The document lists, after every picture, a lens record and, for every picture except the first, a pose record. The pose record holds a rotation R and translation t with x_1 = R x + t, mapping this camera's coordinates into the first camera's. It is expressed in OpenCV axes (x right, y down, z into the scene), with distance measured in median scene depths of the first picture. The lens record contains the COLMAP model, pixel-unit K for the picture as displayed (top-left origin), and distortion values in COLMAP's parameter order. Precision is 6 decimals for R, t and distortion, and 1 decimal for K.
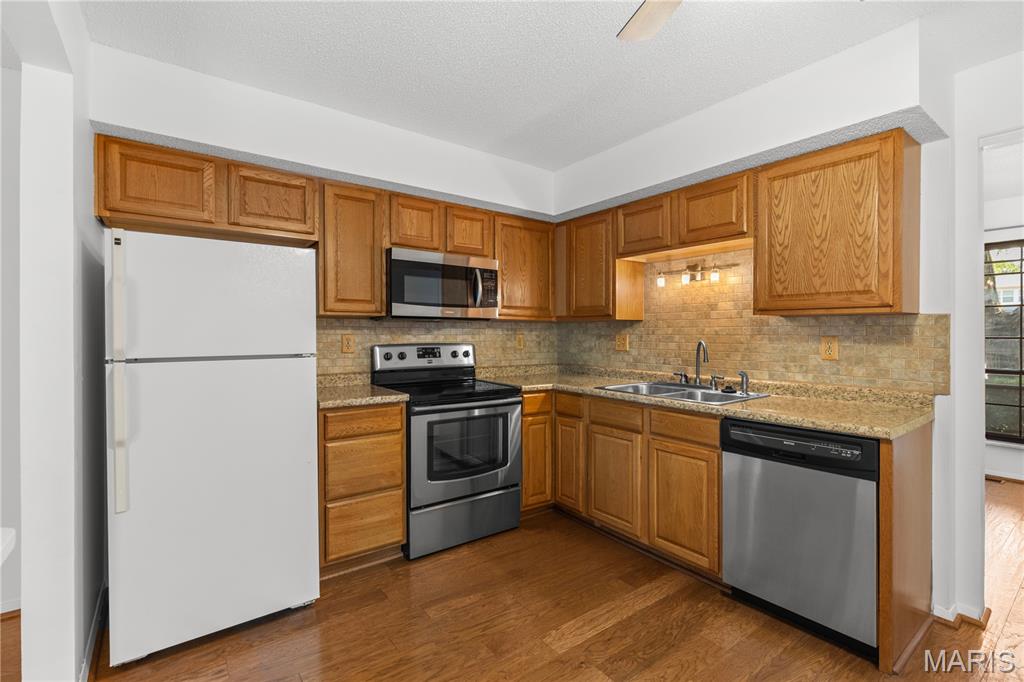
lens RADIAL K [[465.0, 0, 526.4], [0, 465.0, 332.5], [0, 0, 1]] dist [0.004450, -0.000025]
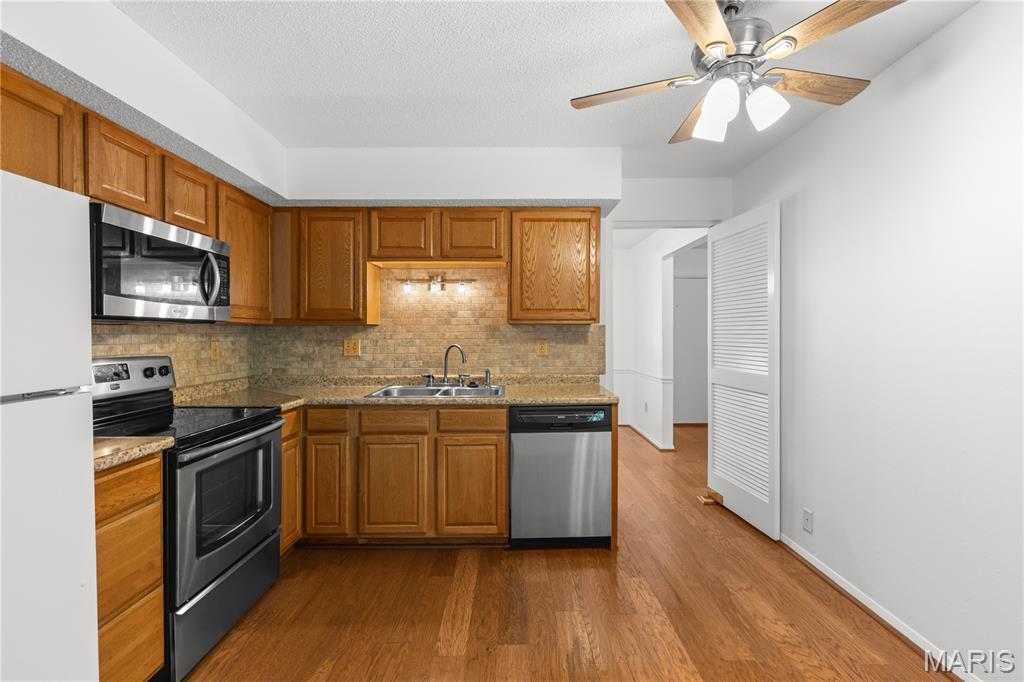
lens RADIAL K [[465.0, 0, 515.6], [0, 465.0, 333.3], [0, 0, 1]] dist [0.004450, -0.000025]
pose [[0.599748, -0.005096, 0.800172, -0.446139], [0.003992, 0.999986, 0.003376, -0.012649], [-0.800179, 0.001169, 0.599761, 0.196810]]
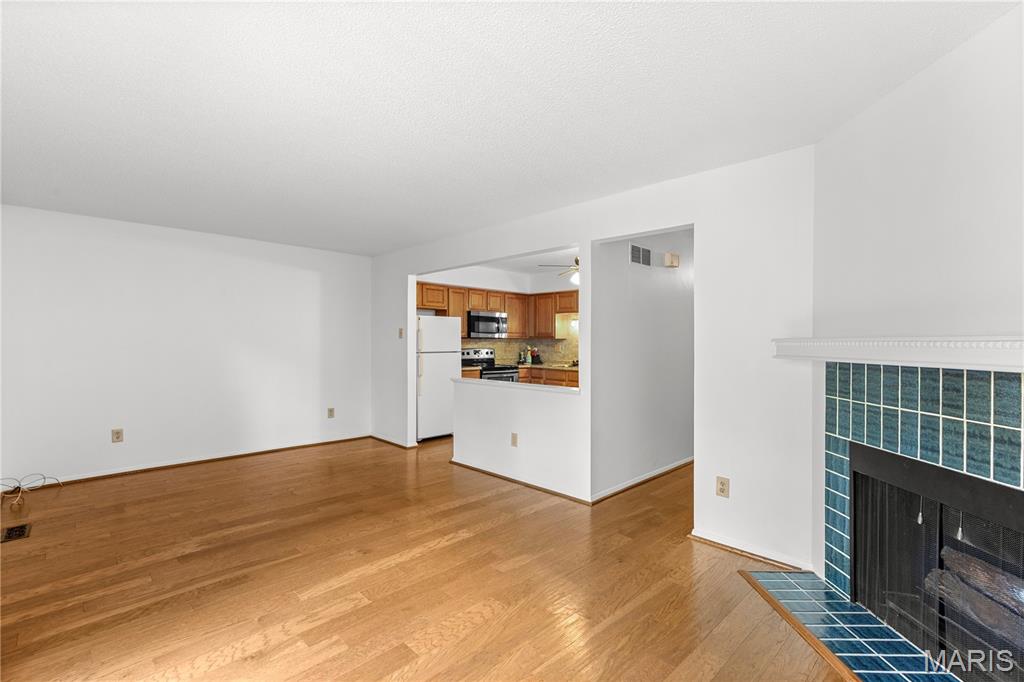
lens RADIAL K [[465.0, 0, 511.9], [0, 465.0, 349.9], [0, 0, 1]] dist [0.004450, -0.000025]
pose [[0.992424, 0.003714, 0.122808, -0.377095], [-0.006375, 0.999753, 0.021285, -0.022876], [-0.122698, -0.021907, 0.992202, -1.572910]]
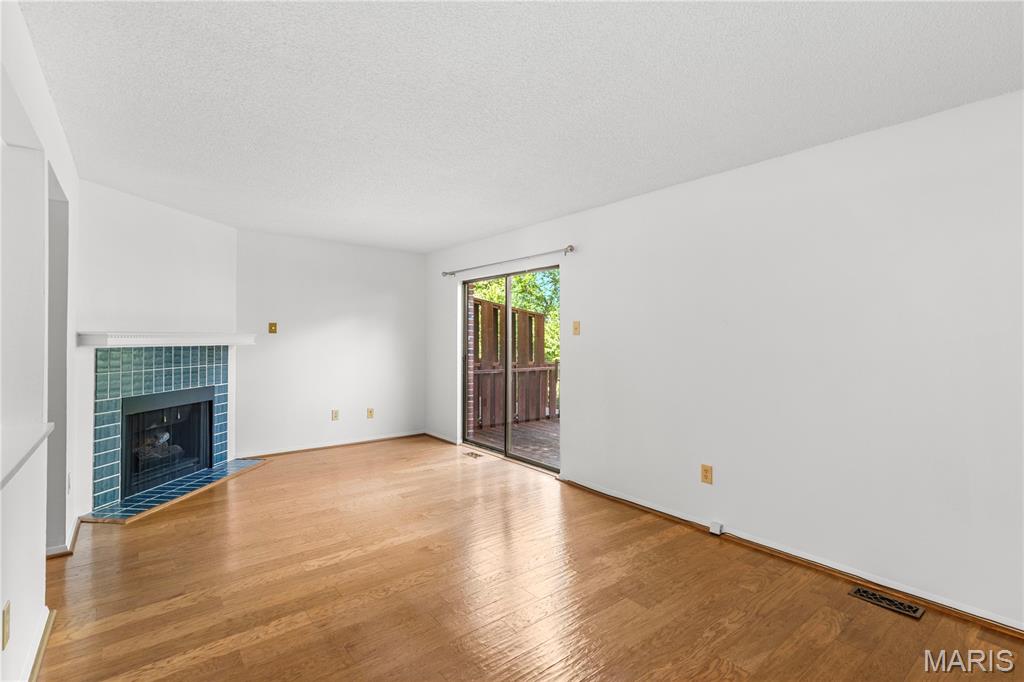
lens RADIAL K [[465.0, 0, 517.1], [0, 465.0, 341.7], [0, 0, 1]] dist [0.004450, -0.000025]
pose [[-0.999584, -0.007629, -0.027801, -0.744460], [-0.007680, 0.999969, 0.001724, -0.013396], [0.027787, 0.001936, -0.999612, 0.540007]]
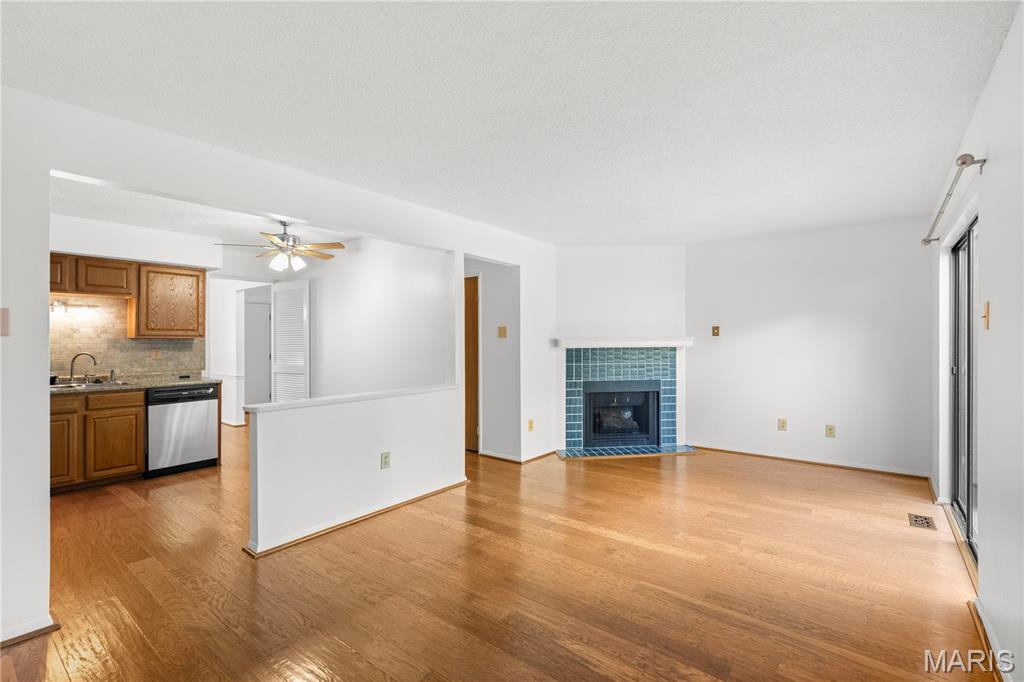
lens RADIAL K [[465.0, 0, 517.7], [0, 465.0, 339.7], [0, 0, 1]] dist [0.004450, -0.000025]
pose [[-0.248220, -0.001280, 0.968703, -1.540442], [0.002511, 0.999995, 0.001965, -0.026296], [-0.968700, 0.002921, -0.248215, -0.041494]]
